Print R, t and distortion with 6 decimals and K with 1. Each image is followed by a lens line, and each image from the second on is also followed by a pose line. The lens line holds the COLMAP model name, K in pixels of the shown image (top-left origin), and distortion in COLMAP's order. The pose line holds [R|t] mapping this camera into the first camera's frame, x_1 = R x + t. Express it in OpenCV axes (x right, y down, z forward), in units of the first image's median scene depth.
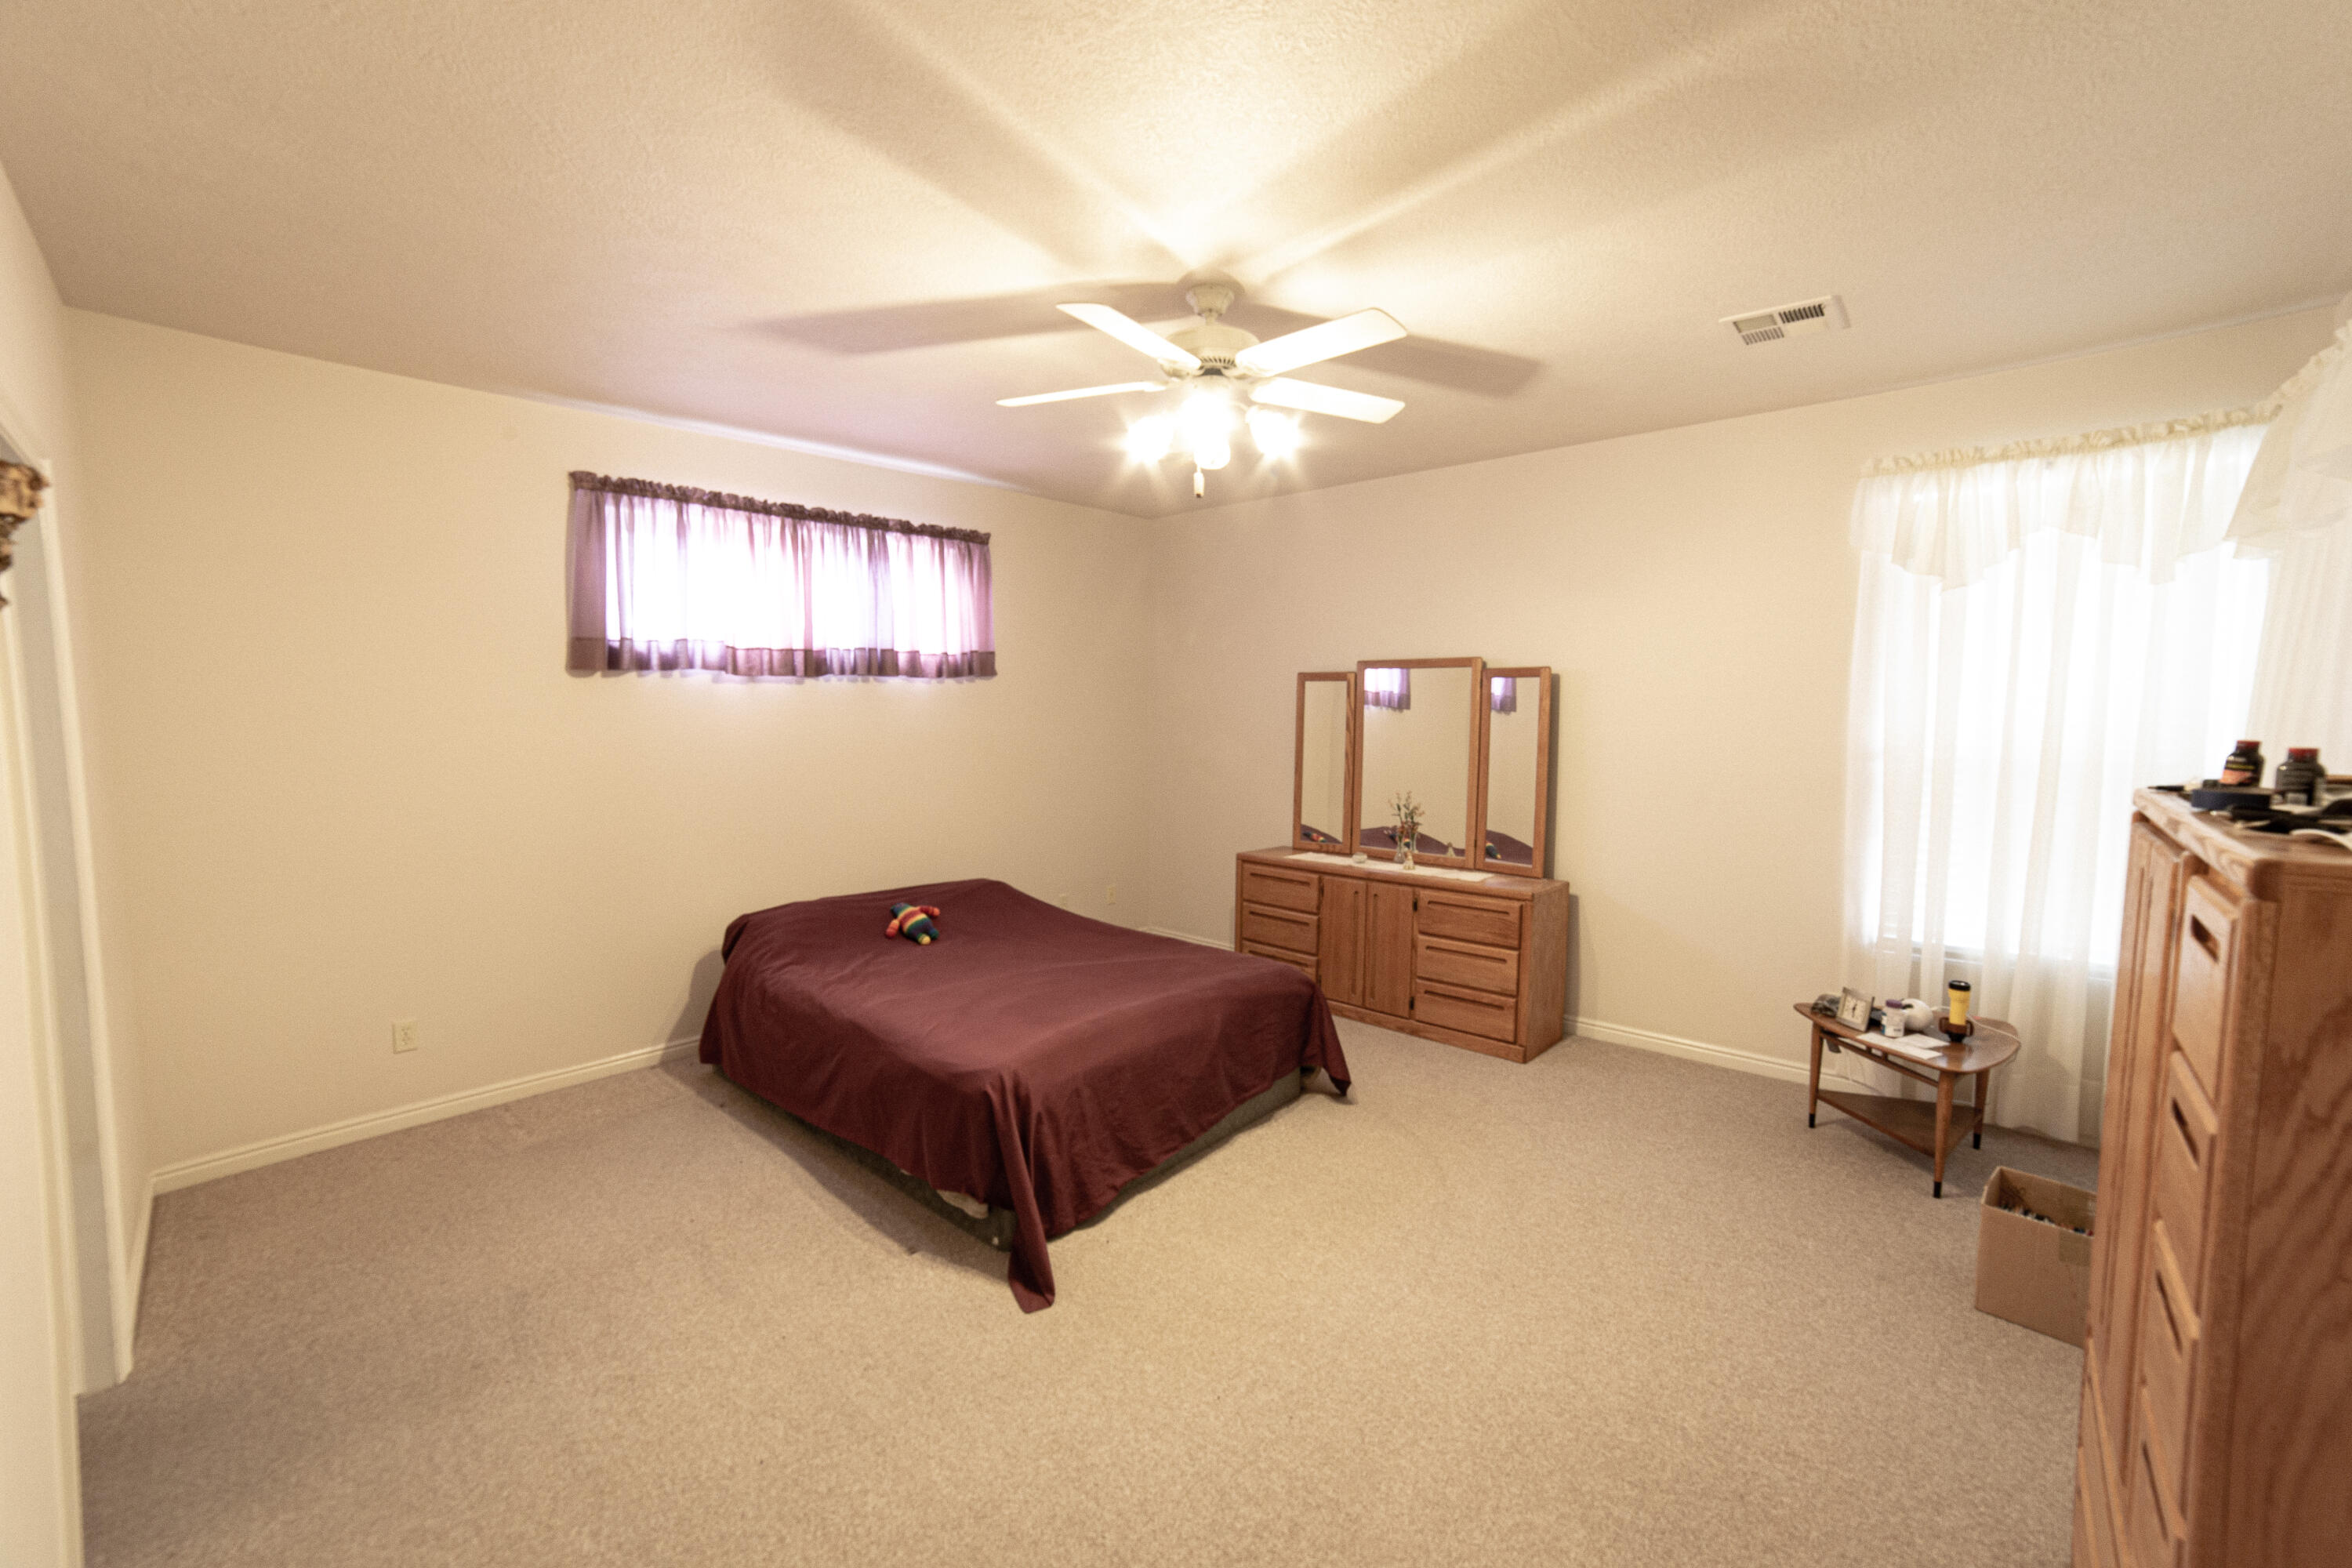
lens RADIAL K [[908.1, 0, 1181.6], [0, 908.1, 773.4], [0, 0, 1]] dist [-0.000659, 0.000100]
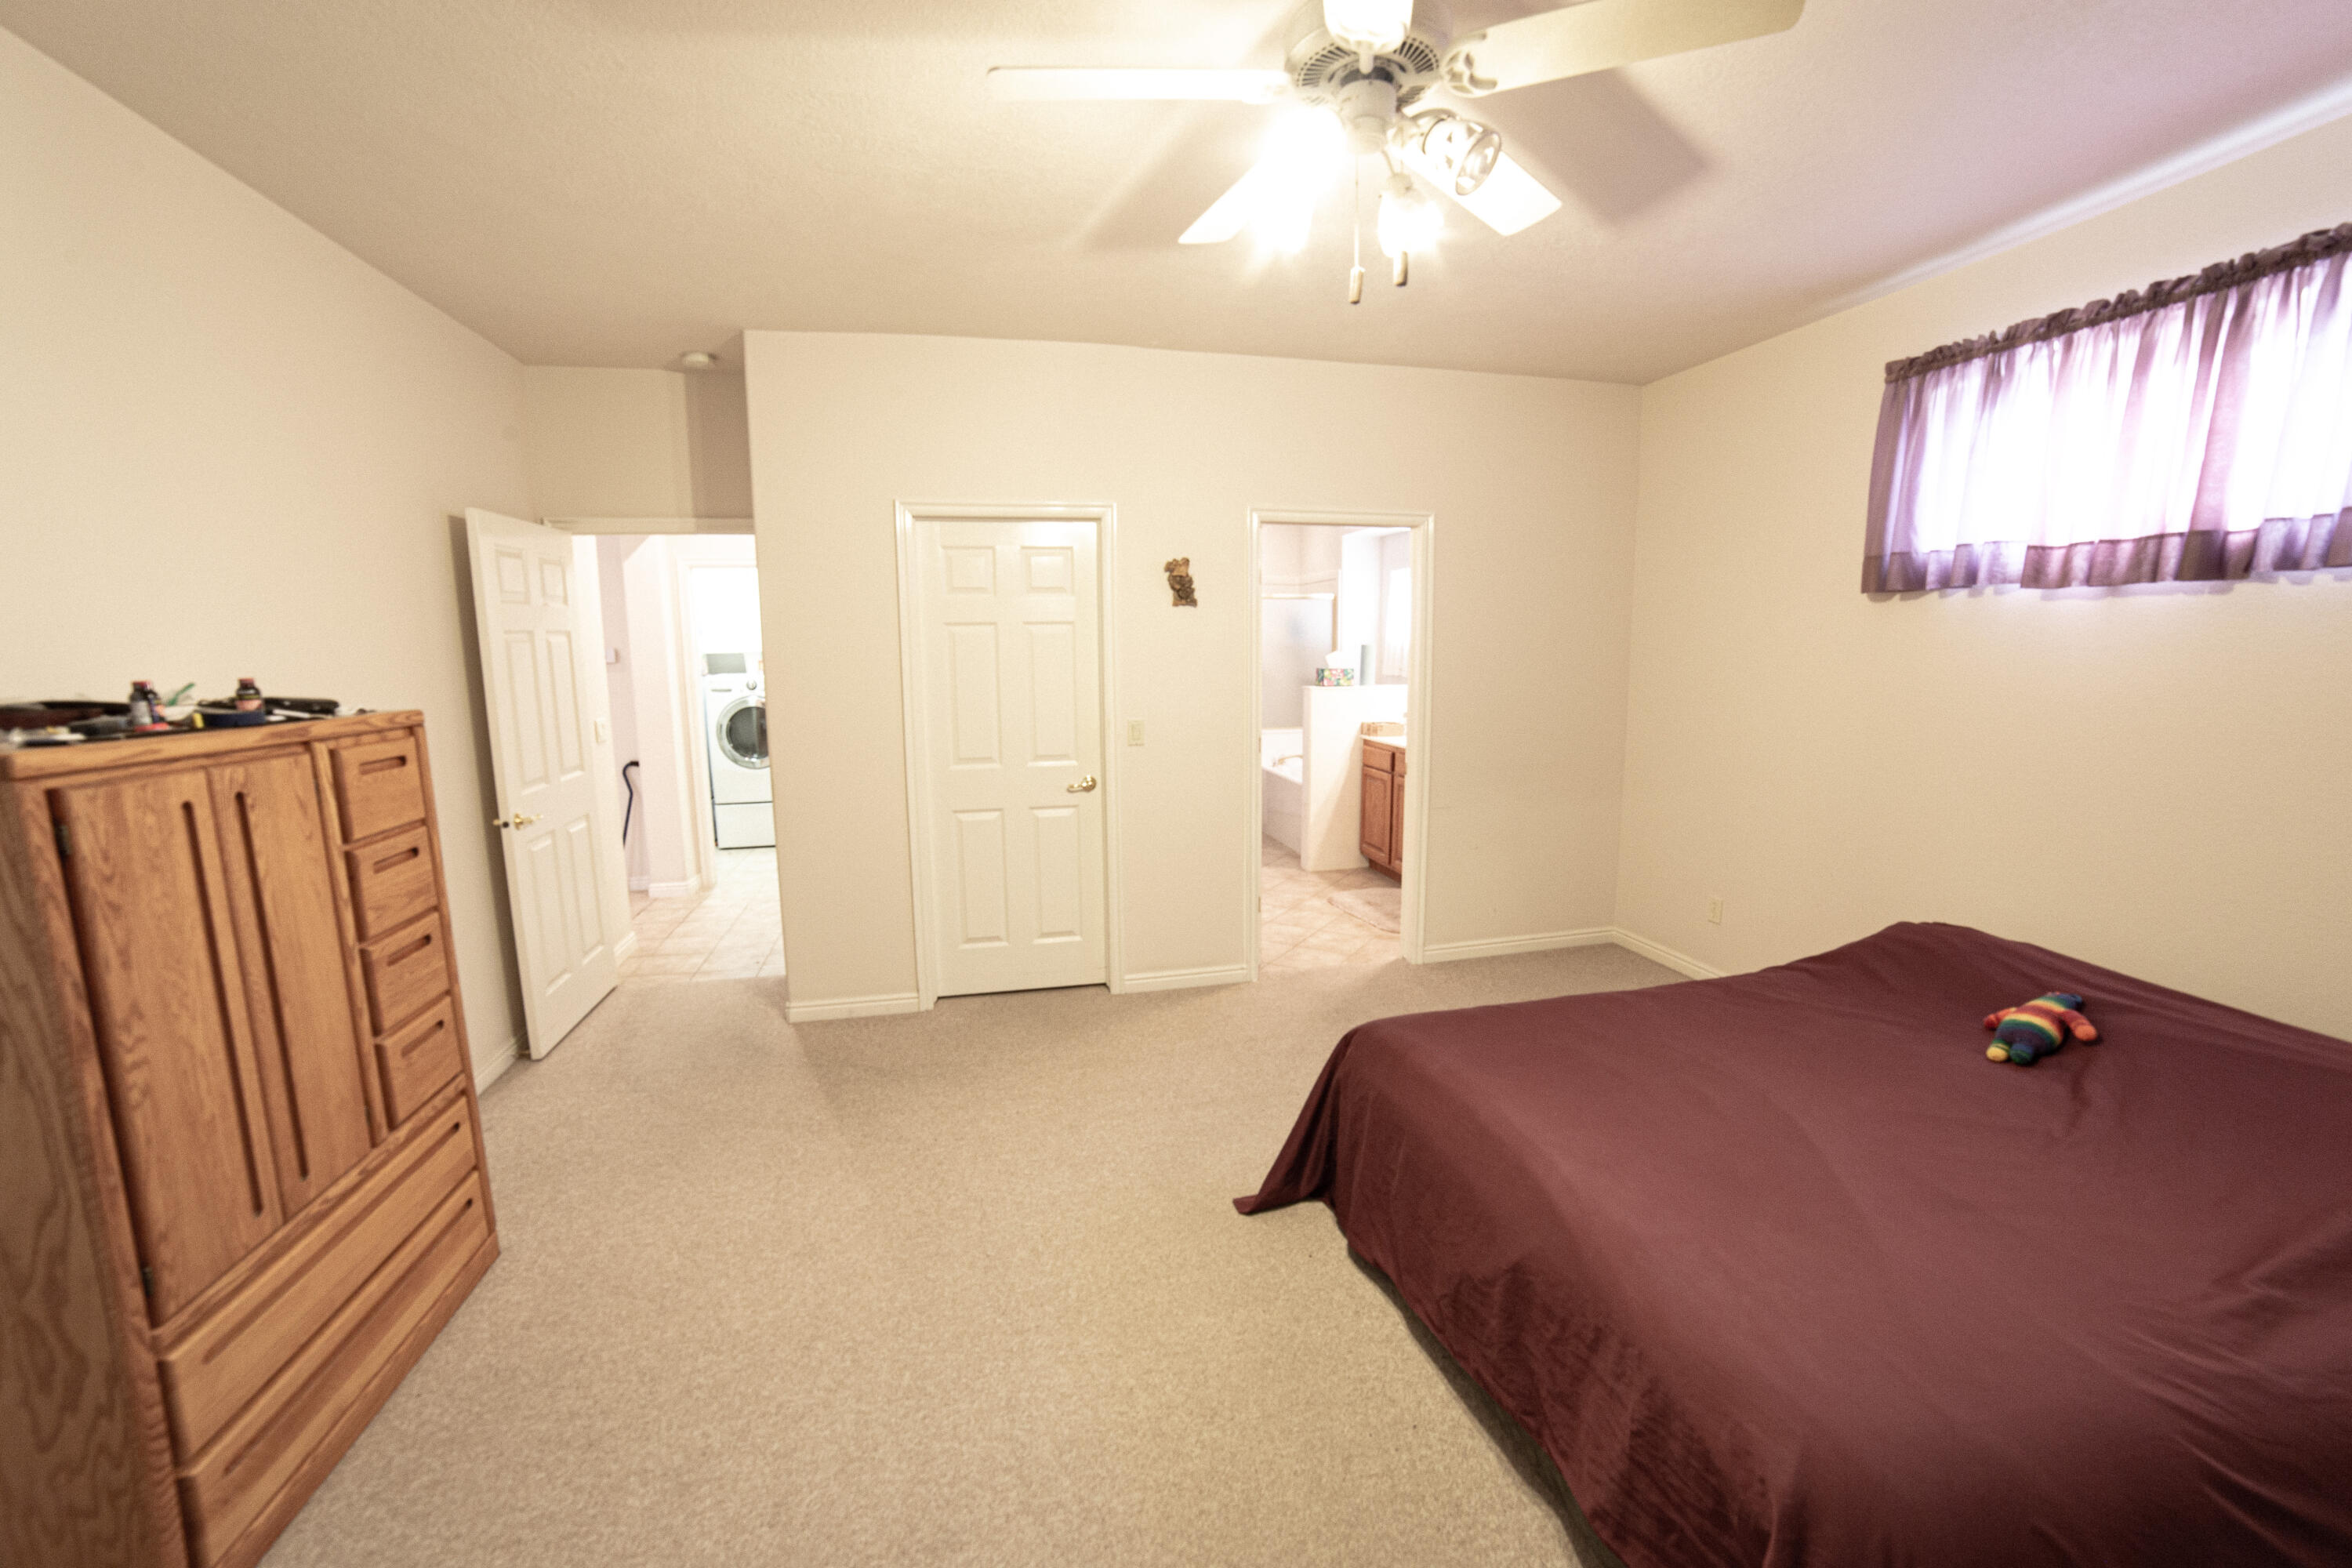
lens RADIAL K [[908.1, 0, 1181.6], [0, 908.1, 773.4], [0, 0, 1]] dist [-0.000659, 0.000100]
pose [[-0.525690, 0.136061, -0.839725, 0.436911], [-0.041699, 0.981818, 0.185190, -0.072355], [0.849654, 0.132368, -0.510458, 0.833741]]
